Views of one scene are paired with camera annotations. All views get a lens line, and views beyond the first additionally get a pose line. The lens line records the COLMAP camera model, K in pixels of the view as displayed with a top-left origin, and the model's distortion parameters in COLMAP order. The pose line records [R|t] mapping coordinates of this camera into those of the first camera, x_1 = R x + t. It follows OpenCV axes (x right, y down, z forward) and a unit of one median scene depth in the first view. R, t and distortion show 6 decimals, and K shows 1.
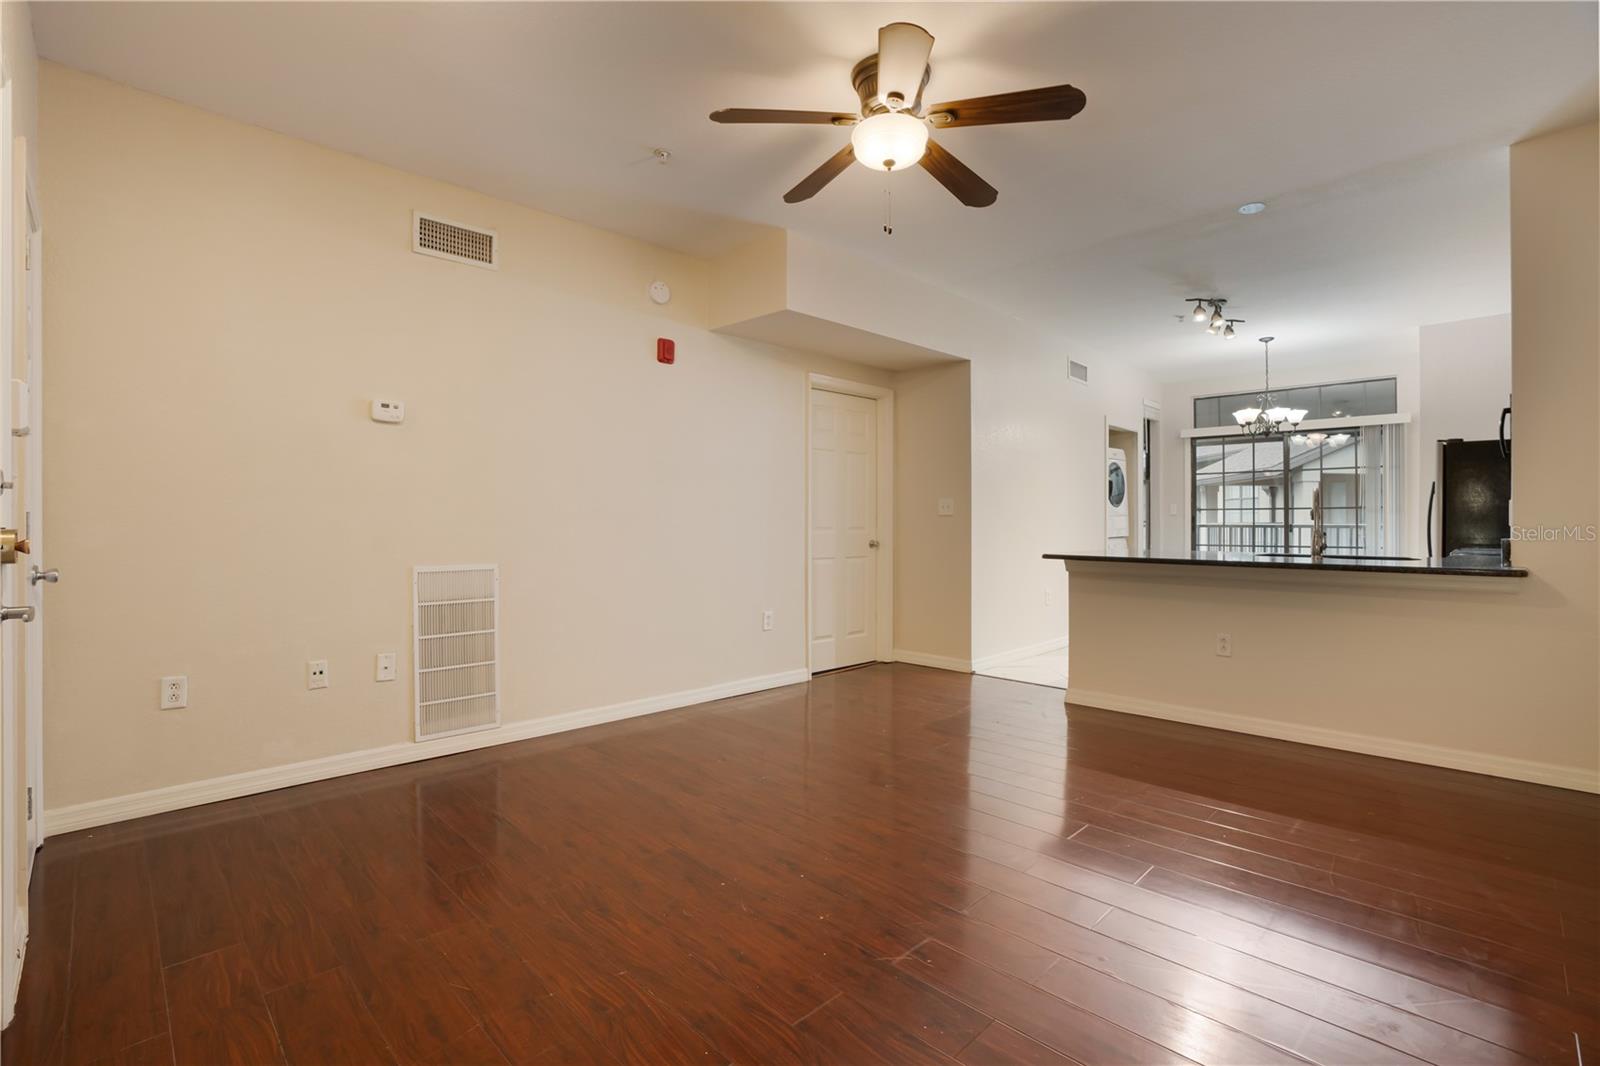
lens RADIAL K [[736.4, 0, 788.8], [0, 736.4, 523.0], [0, 0, 1]] dist [-0.073678, 0.025097]
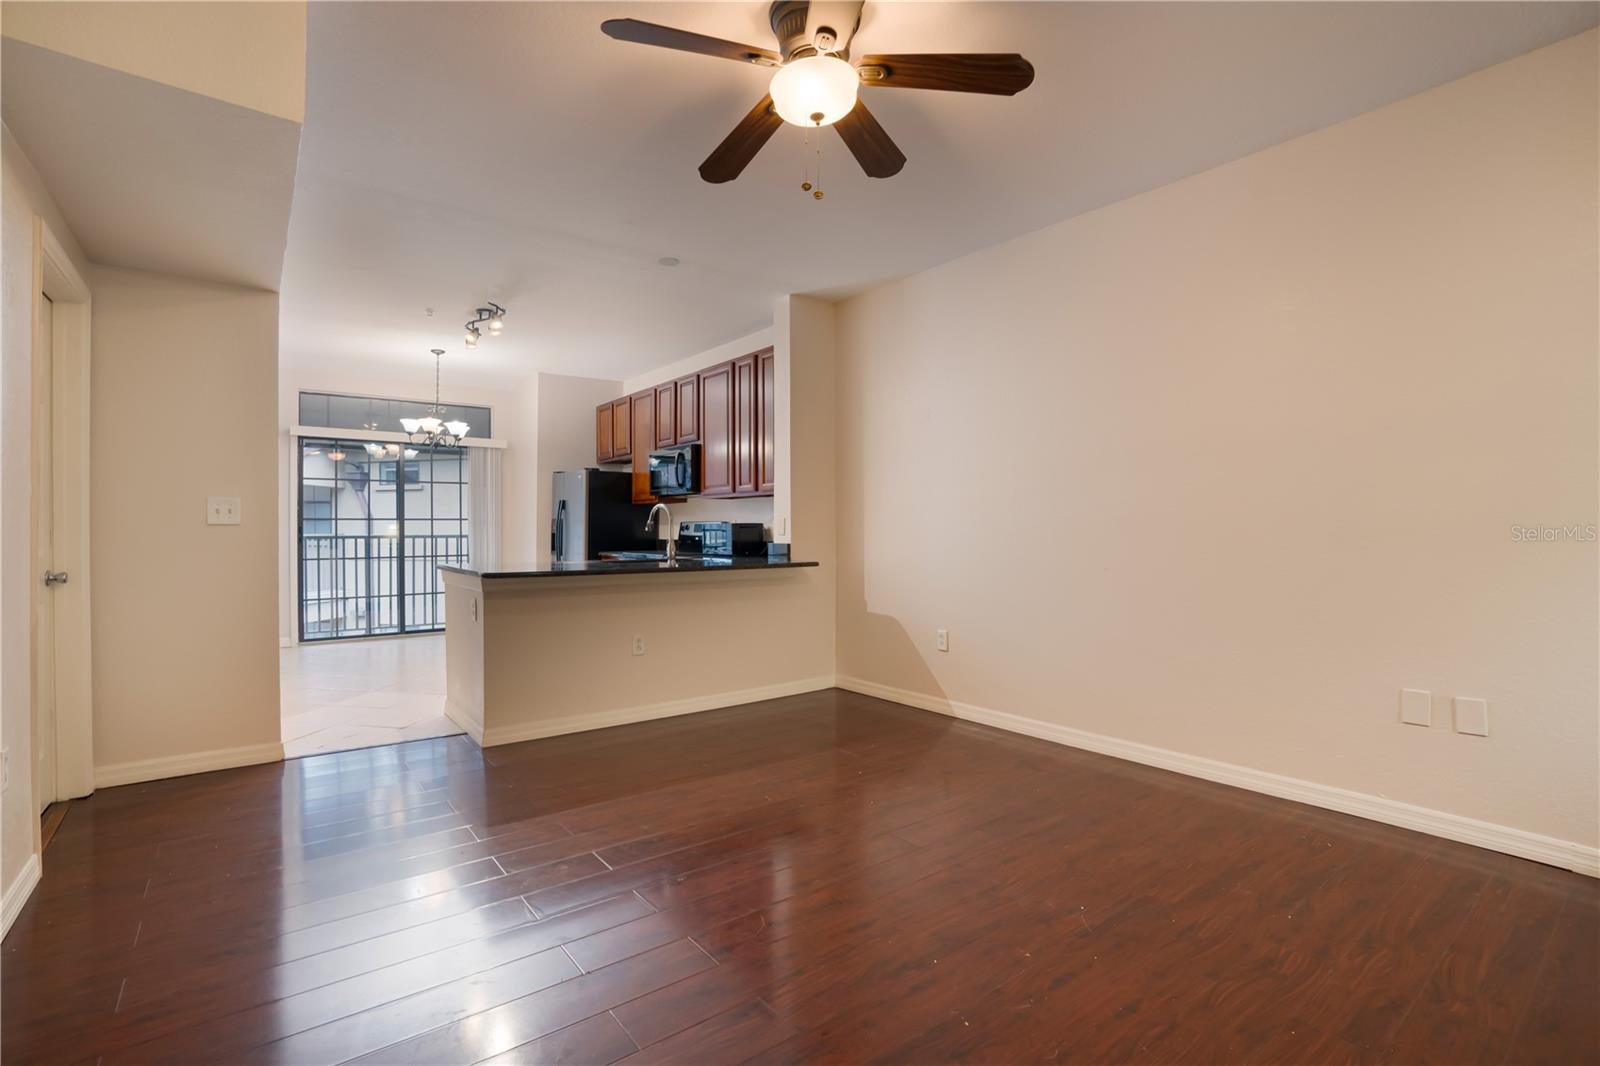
lens RADIAL K [[740.4, 0, 800.0], [0, 740.4, 533.0], [0, 0, 1]] dist [-0.067854, 0.025903]
pose [[0.116994, -0.003928, 0.993125, -0.320074], [0.005116, 0.999981, 0.003352, -0.002459], [-0.993119, 0.004688, 0.117012, 0.412091]]
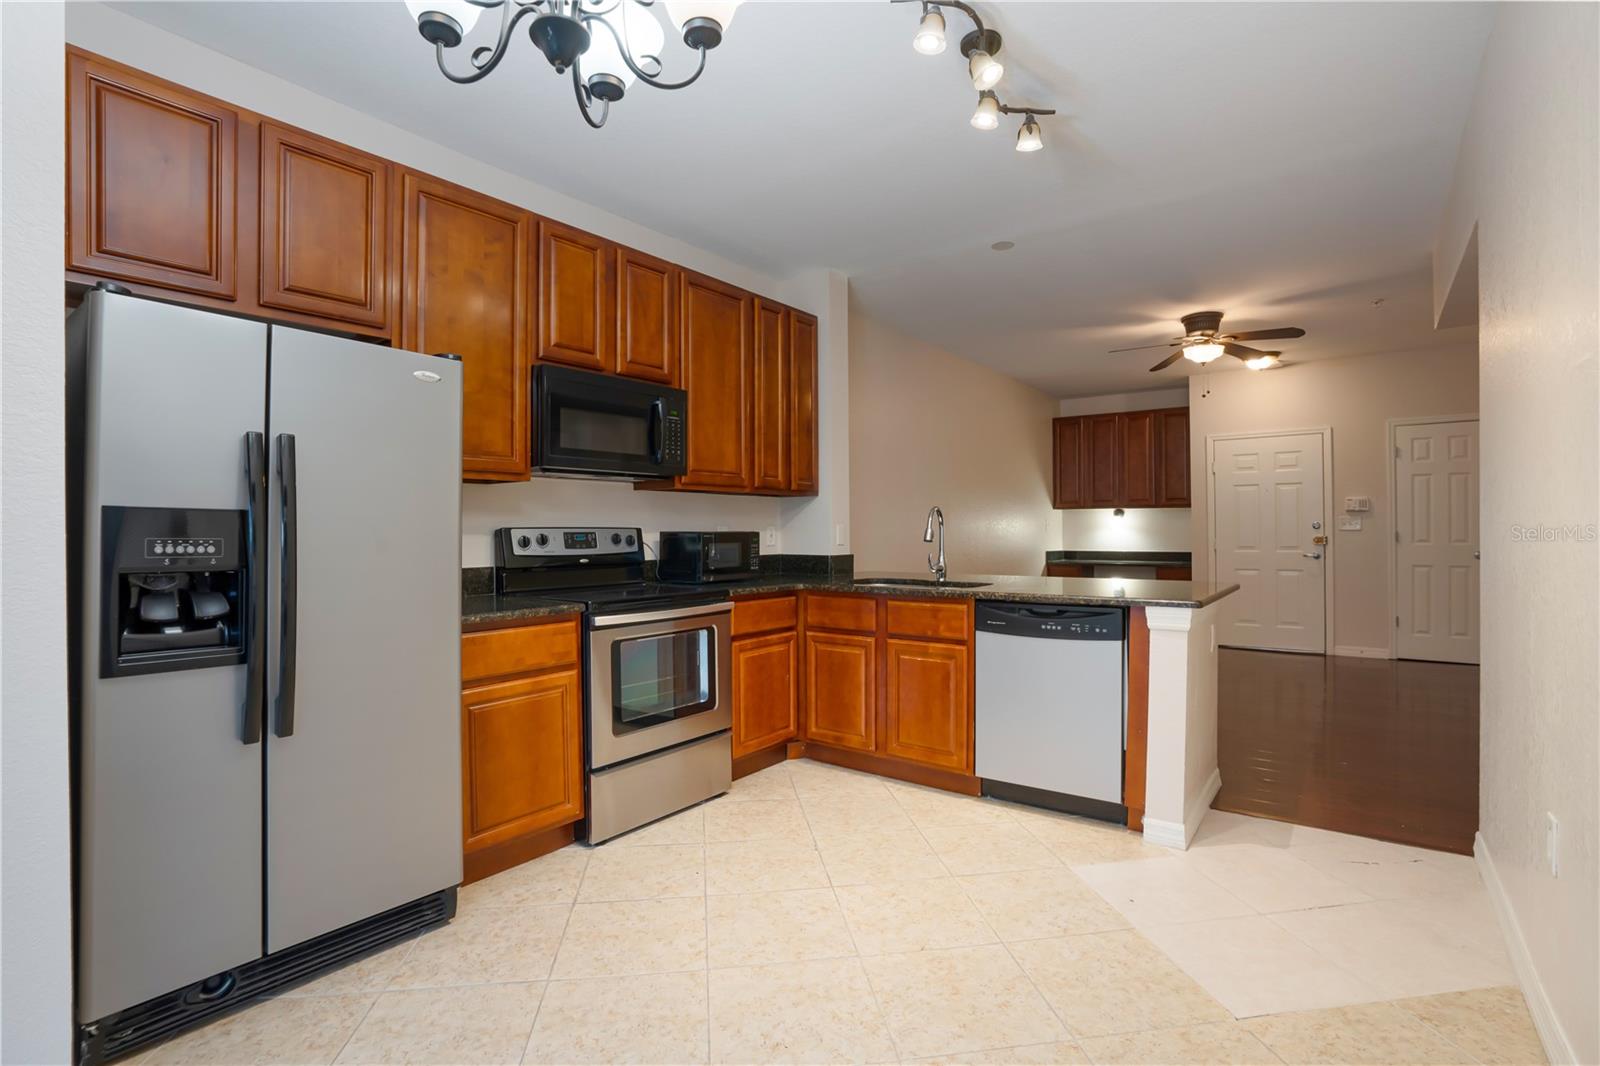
lens RADIAL K [[740.4, 0, 800.0], [0, 740.4, 533.0], [0, 0, 1]] dist [-0.067854, 0.025903]
pose [[-0.990029, 0.006330, -0.140722, 0.705453], [0.005259, 0.999954, 0.007986, -0.016103], [0.140766, 0.007166, -0.990017, 1.295294]]
